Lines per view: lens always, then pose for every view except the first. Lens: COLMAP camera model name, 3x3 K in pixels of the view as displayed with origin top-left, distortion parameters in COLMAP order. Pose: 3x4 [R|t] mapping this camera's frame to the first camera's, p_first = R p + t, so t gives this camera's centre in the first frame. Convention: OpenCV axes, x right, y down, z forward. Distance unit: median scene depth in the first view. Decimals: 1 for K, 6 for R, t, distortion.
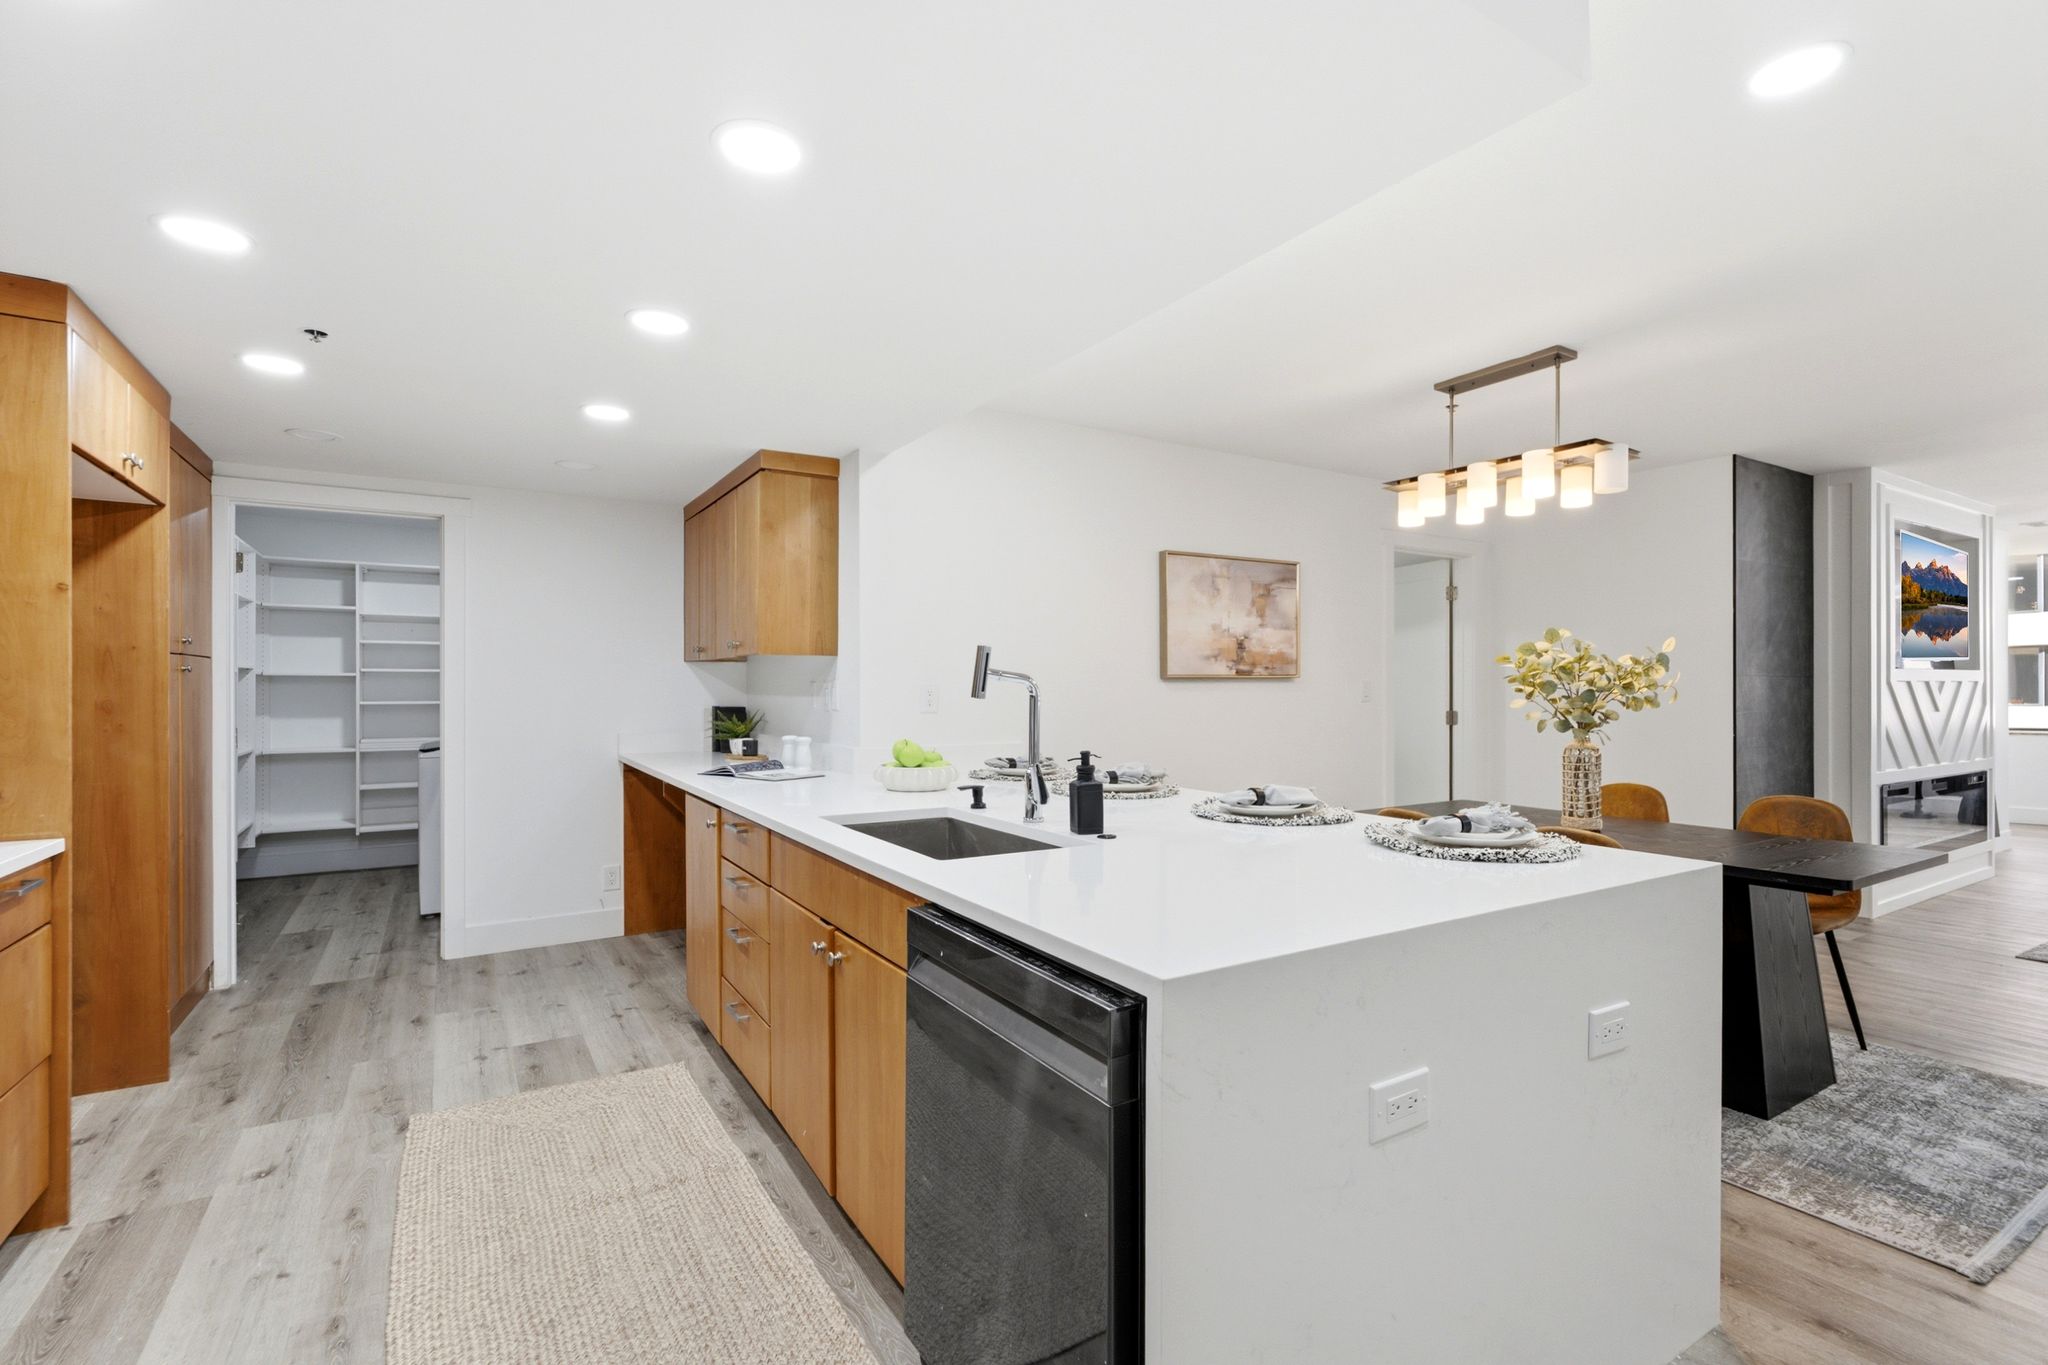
lens RADIAL K [[913.0, 0, 1000.5], [0, 913.0, 695.1], [0, 0, 1]] dist [-0.001307, -0.001356]
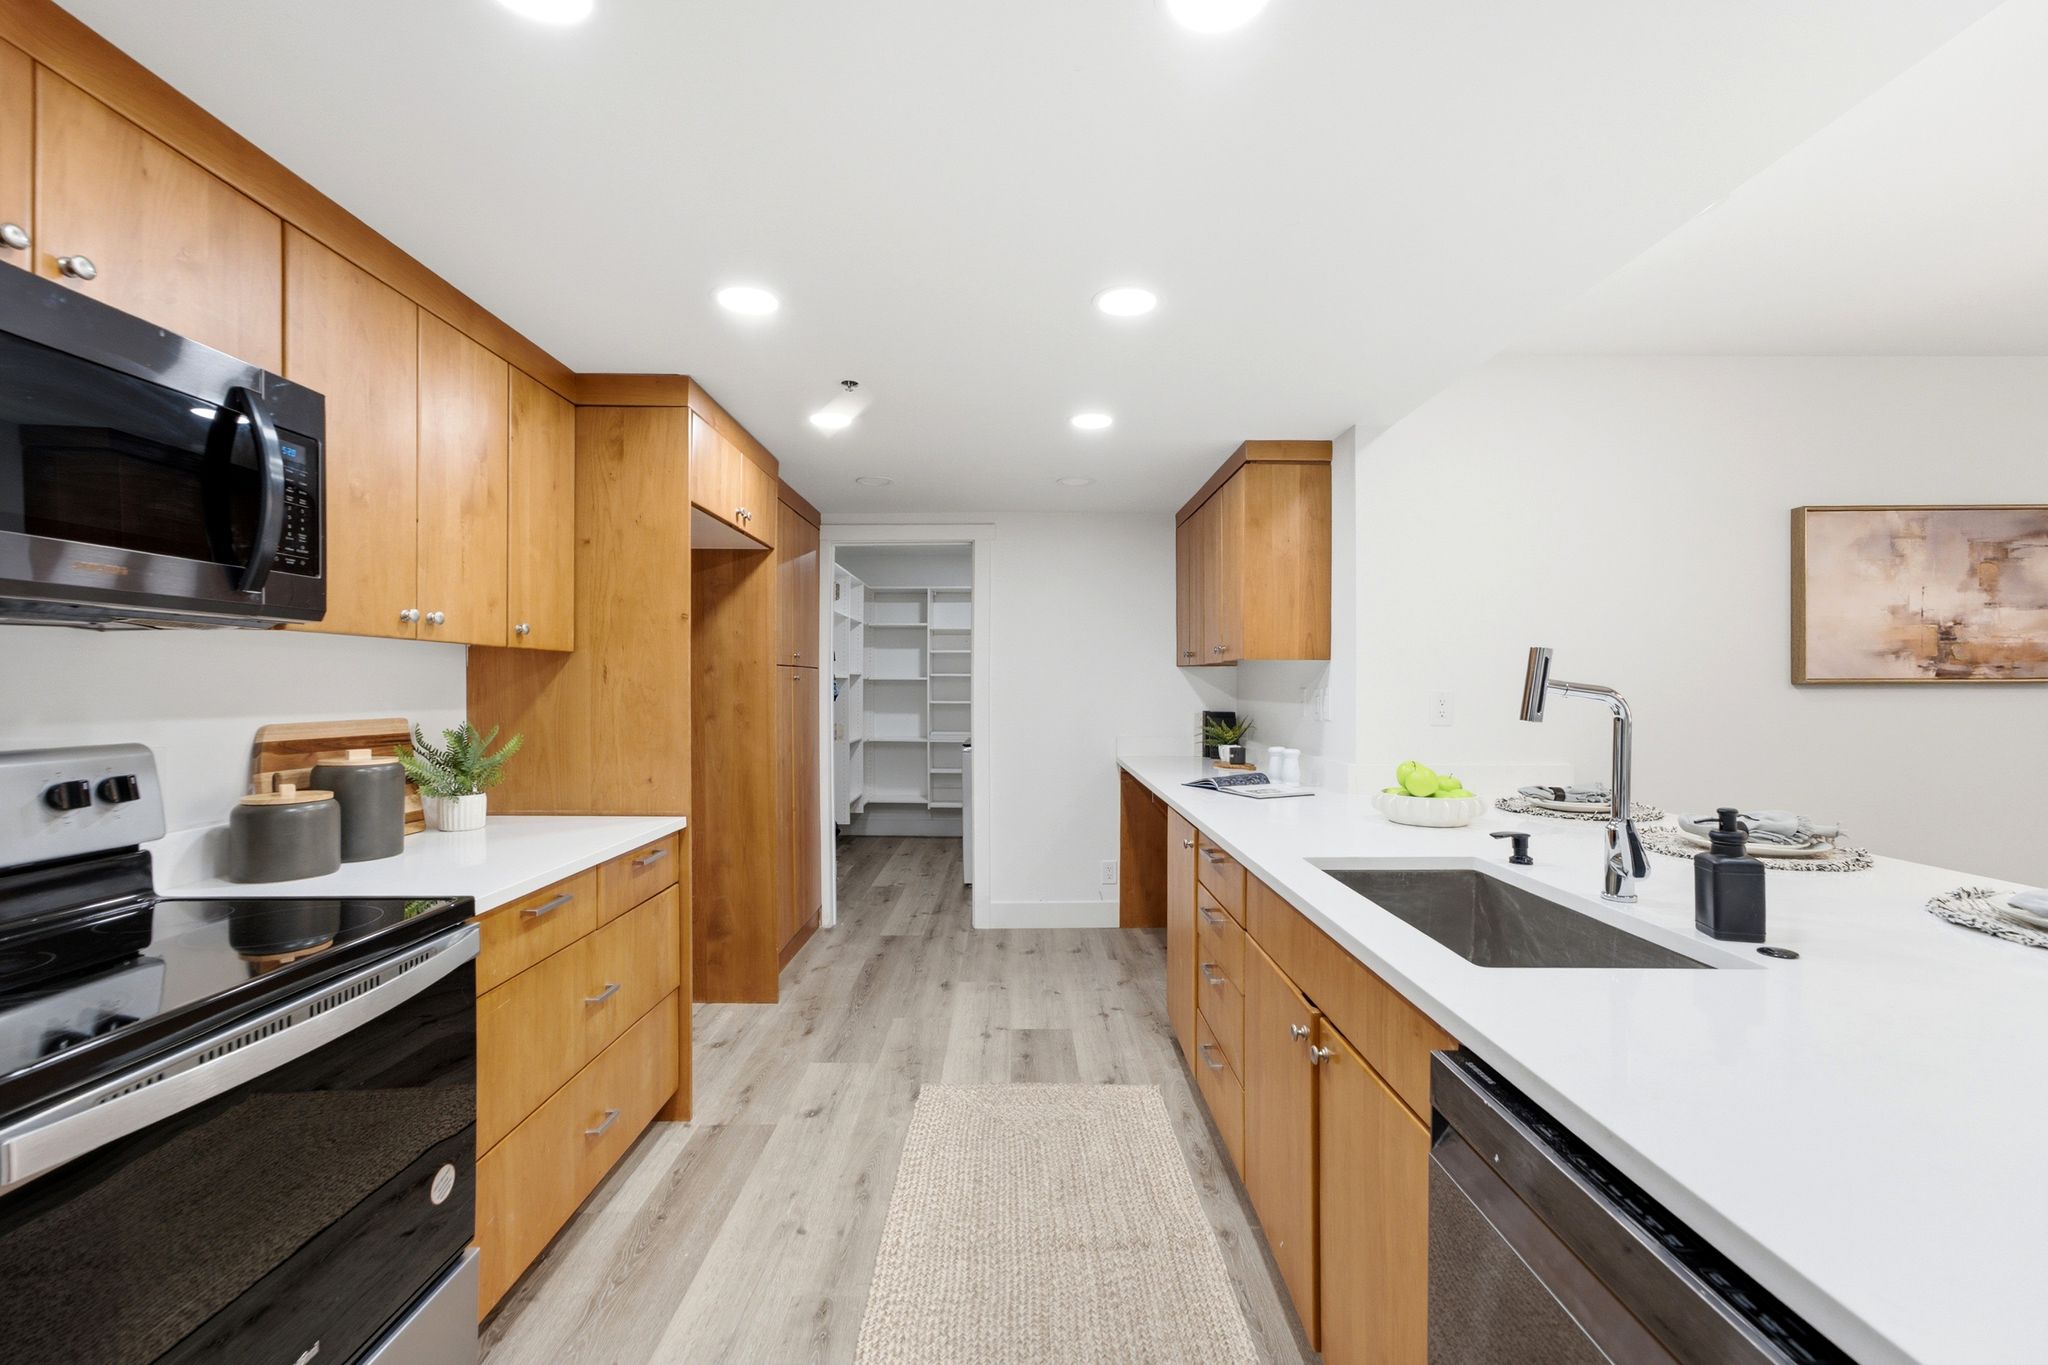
lens RADIAL K [[855.0, 0, 1034.1], [0, 855.0, 695.3], [0, 0, 1]] dist [-0.004824, 0.003976]
pose [[0.870945, 0.005288, -0.491352, -0.019443], [-0.004514, 0.999986, 0.002762, -0.009390], [0.491360, -0.000188, 0.870957, 0.127786]]
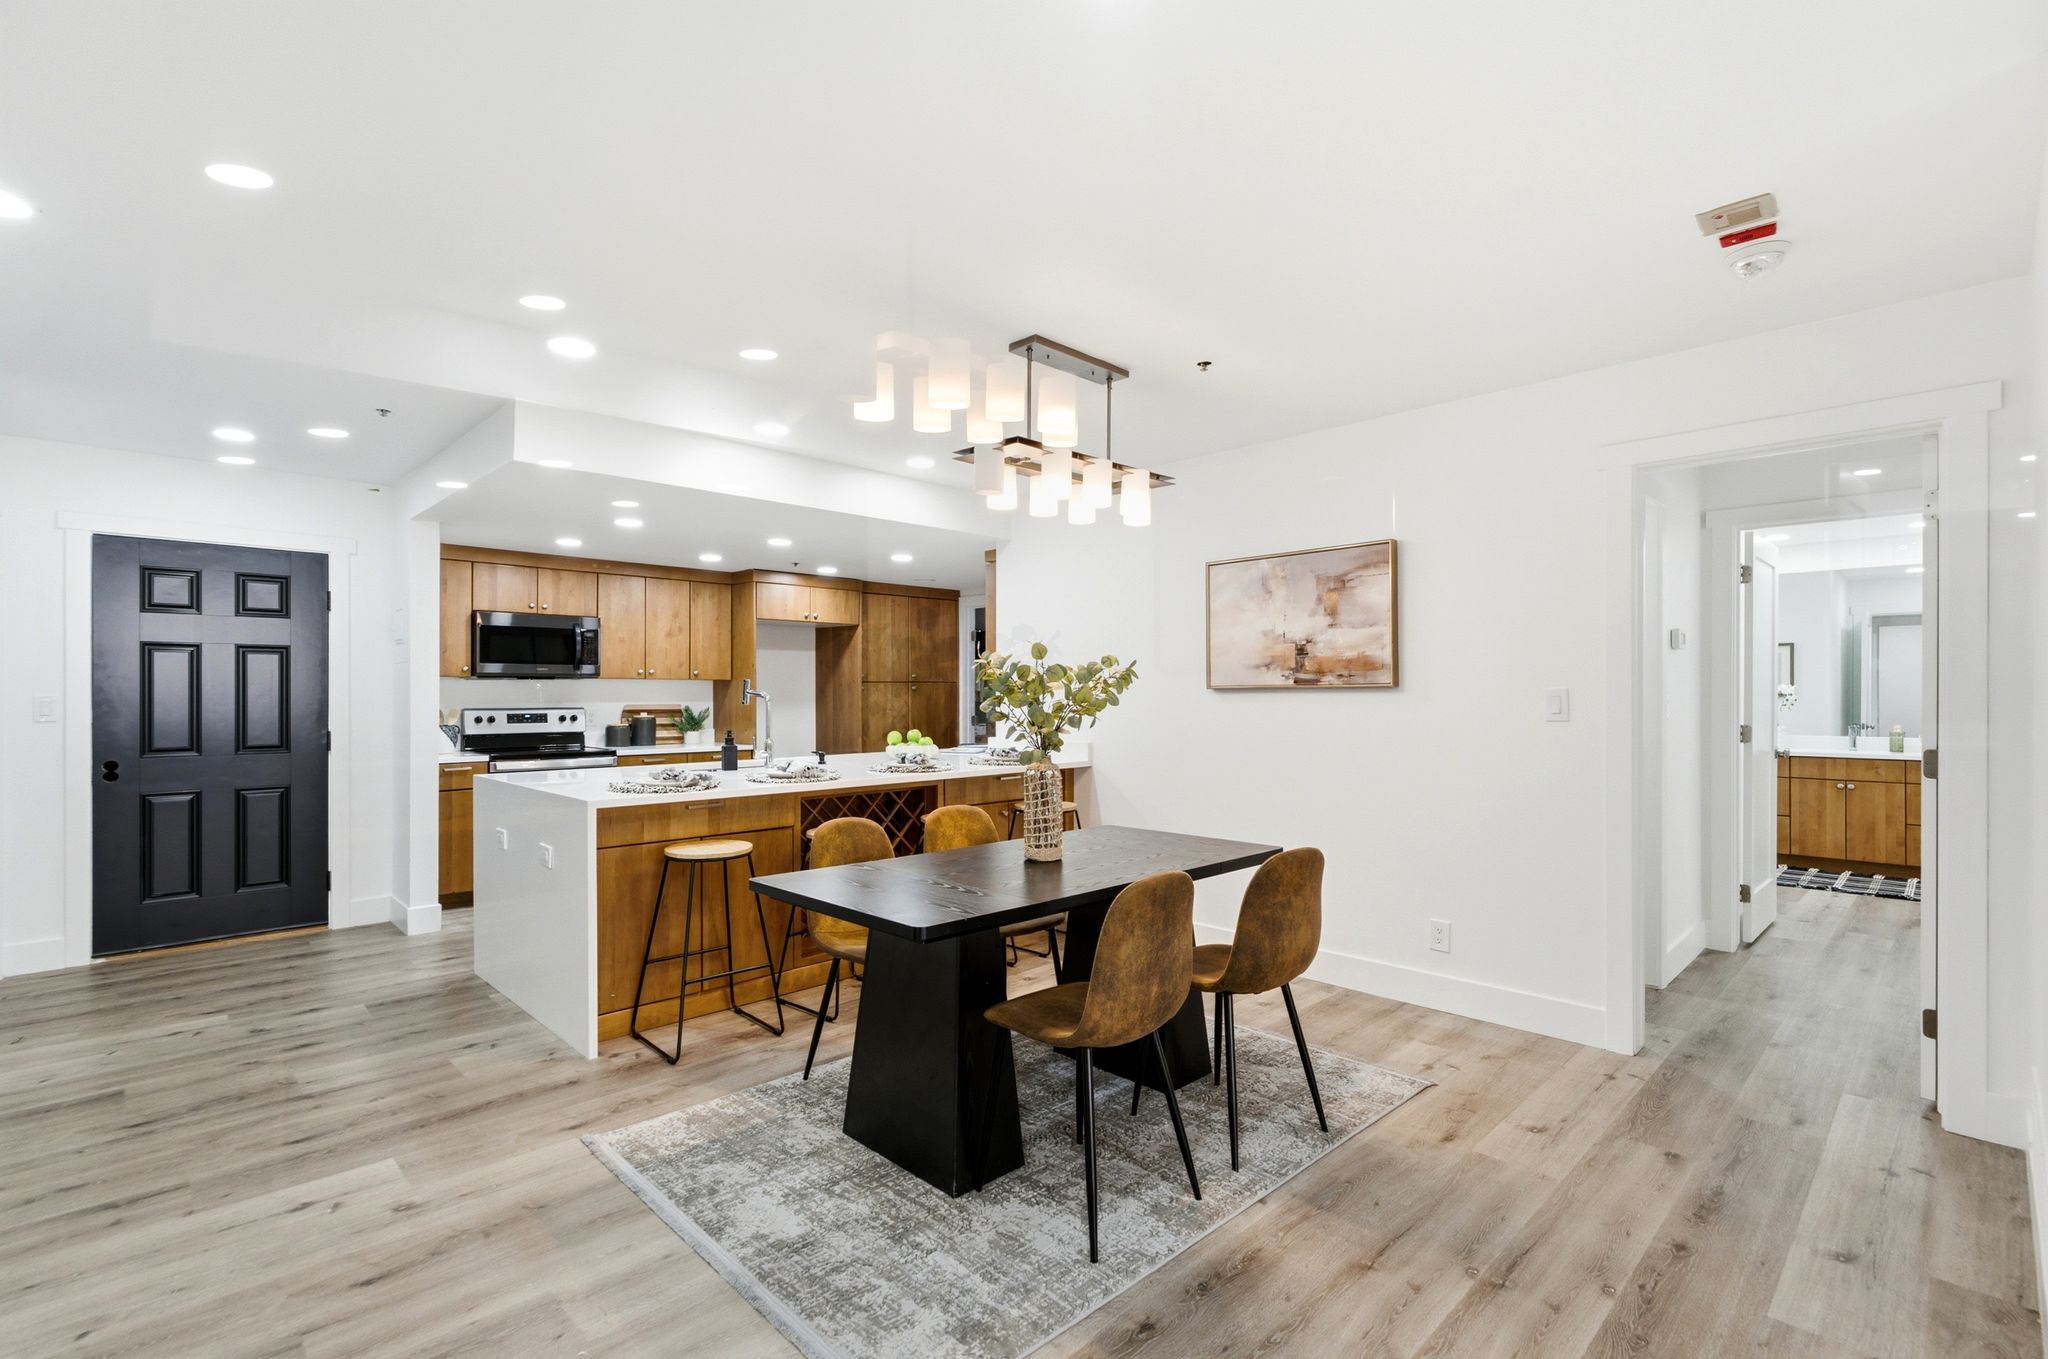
lens RADIAL K [[913.0, 0, 1018.4], [0, 913.0, 693.9], [0, 0, 1]] dist [-0.001307, -0.001356]
pose [[0.254855, 0.001852, -0.966978, 1.218996], [-0.005097, 0.999987, 0.000572, -0.014607], [0.966966, 0.004783, 0.254861, 0.604605]]
